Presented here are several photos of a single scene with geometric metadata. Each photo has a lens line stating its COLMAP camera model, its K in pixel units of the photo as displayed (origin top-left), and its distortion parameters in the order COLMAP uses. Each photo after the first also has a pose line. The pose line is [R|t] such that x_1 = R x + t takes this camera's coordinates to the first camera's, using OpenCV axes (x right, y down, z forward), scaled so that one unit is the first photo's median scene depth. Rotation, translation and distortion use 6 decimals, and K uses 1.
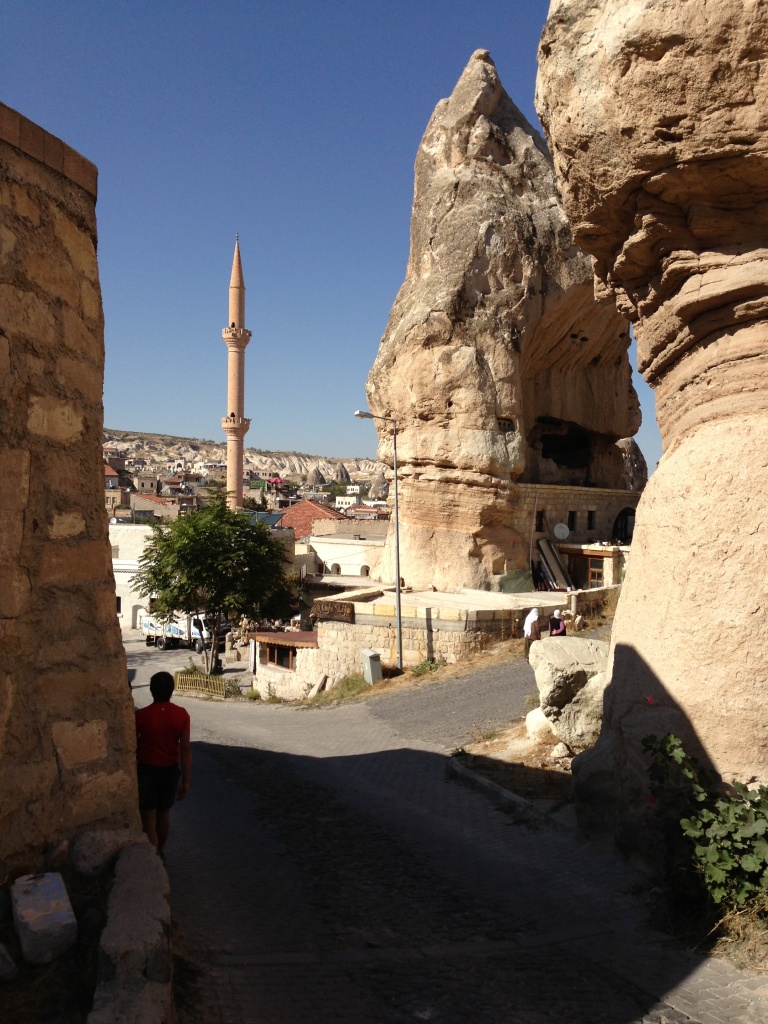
lens RADIAL K [[881.7, 0, 384.0], [0, 881.7, 512.0], [0, 0, 1]] dist [0.055438, -0.071192]
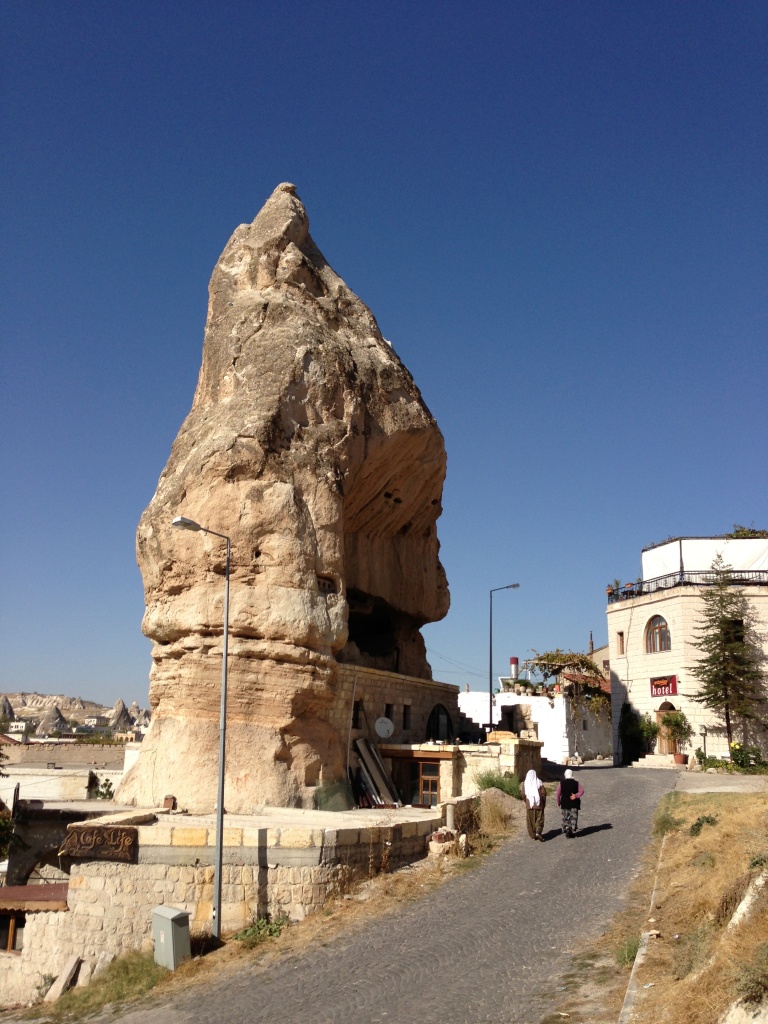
lens RADIAL K [[881.7, 0, 384.0], [0, 881.7, 512.0], [0, 0, 1]] dist [0.055438, -0.071192]
pose [[0.942136, 0.077830, 0.326072, -0.073238], [0.008585, 0.966756, -0.255558, 0.039040], [-0.335122, 0.243569, 0.910147, 0.247804]]
